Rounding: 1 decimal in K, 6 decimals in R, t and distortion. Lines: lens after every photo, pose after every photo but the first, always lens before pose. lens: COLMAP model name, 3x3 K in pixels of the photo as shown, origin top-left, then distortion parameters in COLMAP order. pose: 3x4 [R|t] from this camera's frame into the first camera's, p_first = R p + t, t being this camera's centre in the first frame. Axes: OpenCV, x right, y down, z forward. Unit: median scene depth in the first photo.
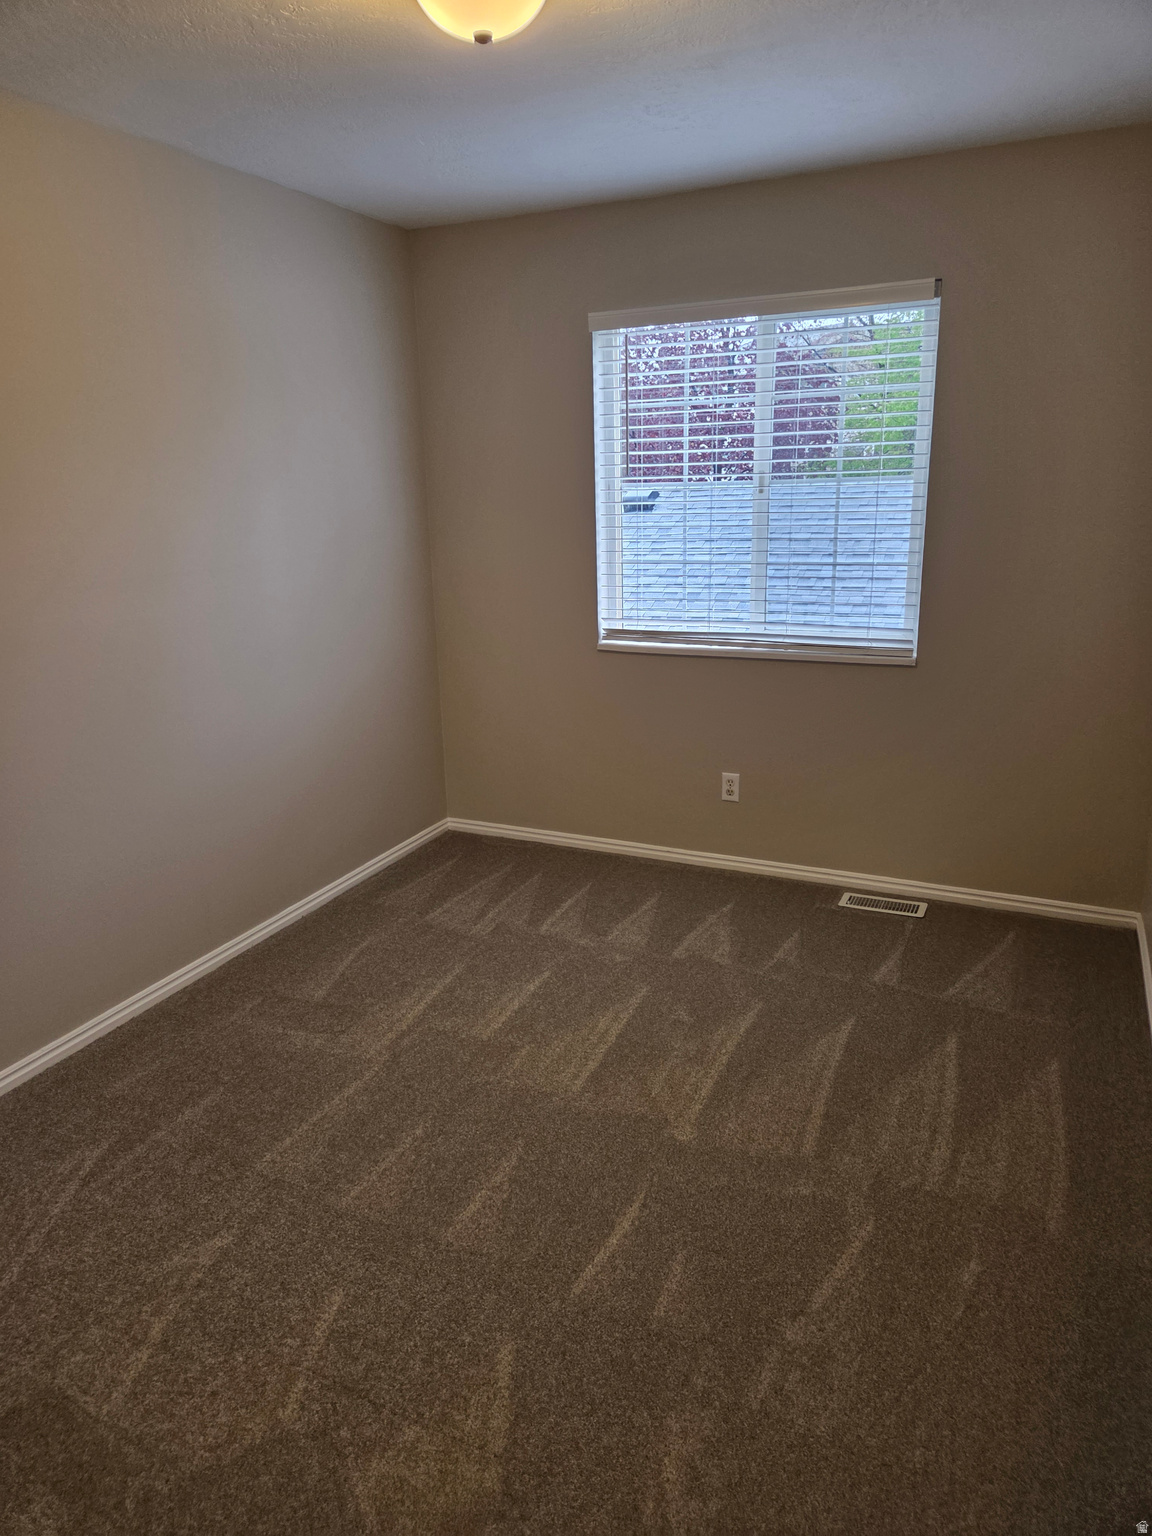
lens RADIAL K [[988.0, 0, 576.0], [0, 988.0, 768.0], [0, 0, 1]] dist [0.030277, -0.000479]
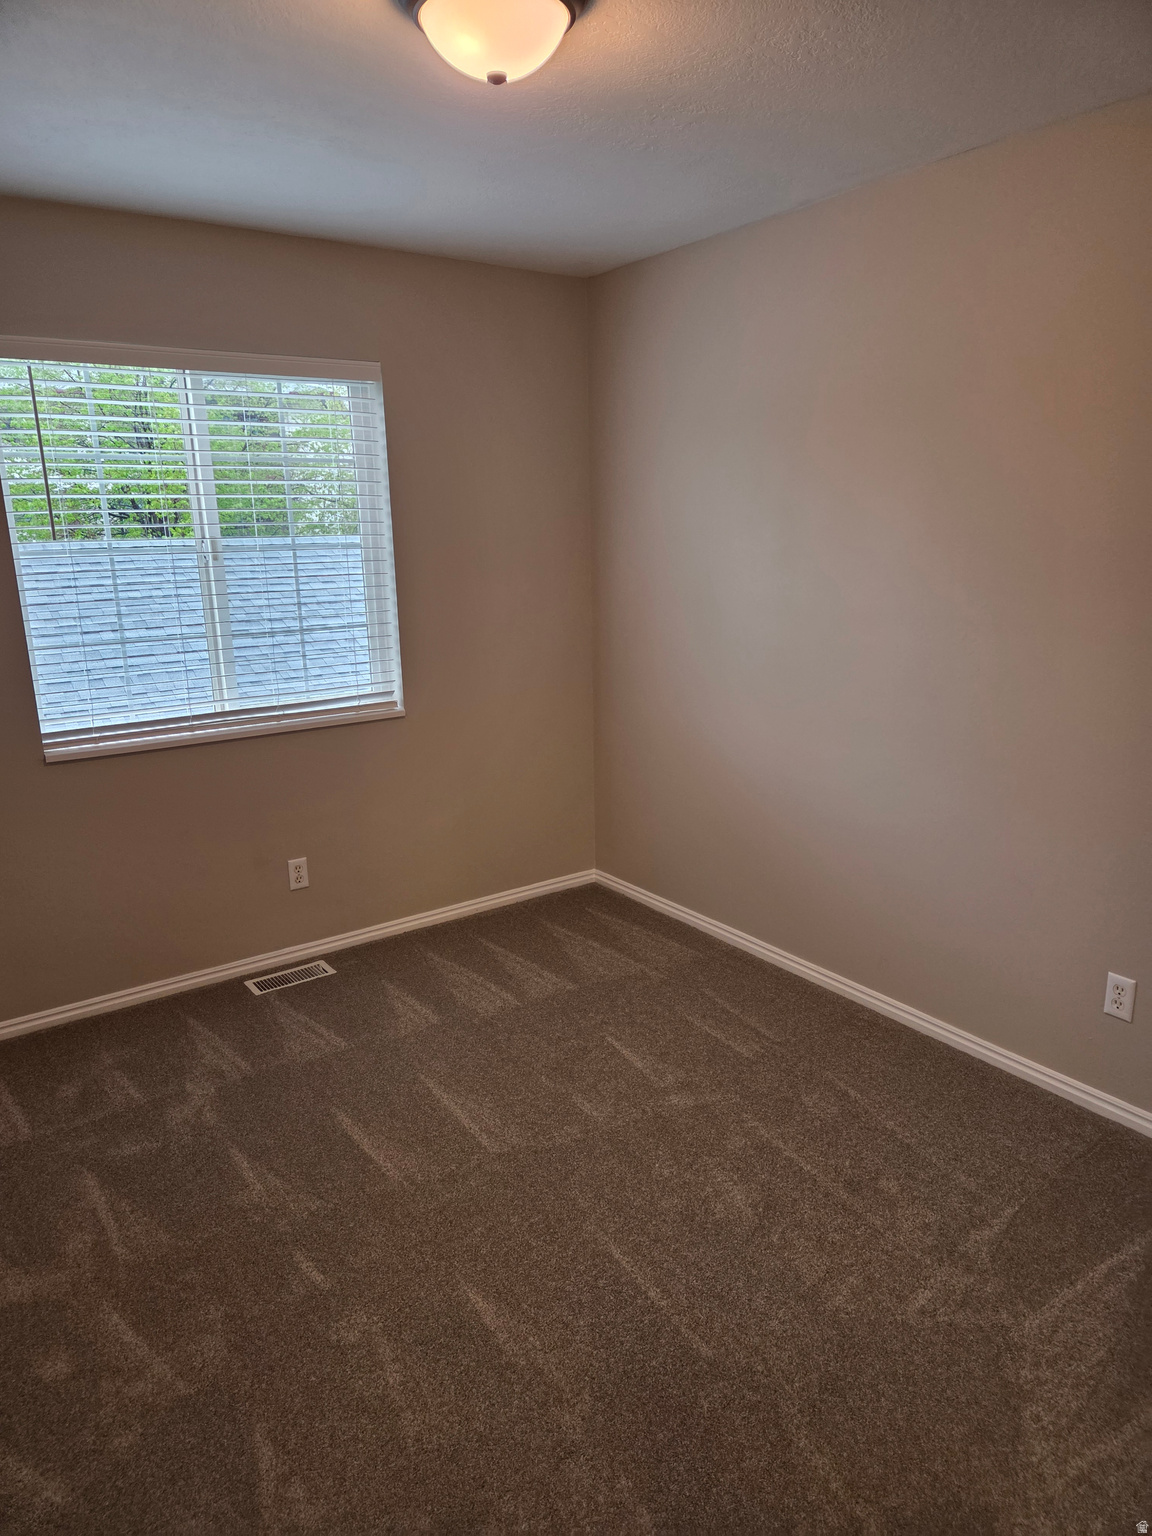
lens RADIAL K [[1040.6, 0, 557.5], [0, 1040.6, 775.3], [0, 0, 1]] dist [0.043243, 0.001309]
pose [[0.517730, -0.194600, 0.833118, -0.511379], [0.259670, 0.963594, 0.063707, -0.068358], [-0.815185, 0.183353, 0.549413, 0.261459]]
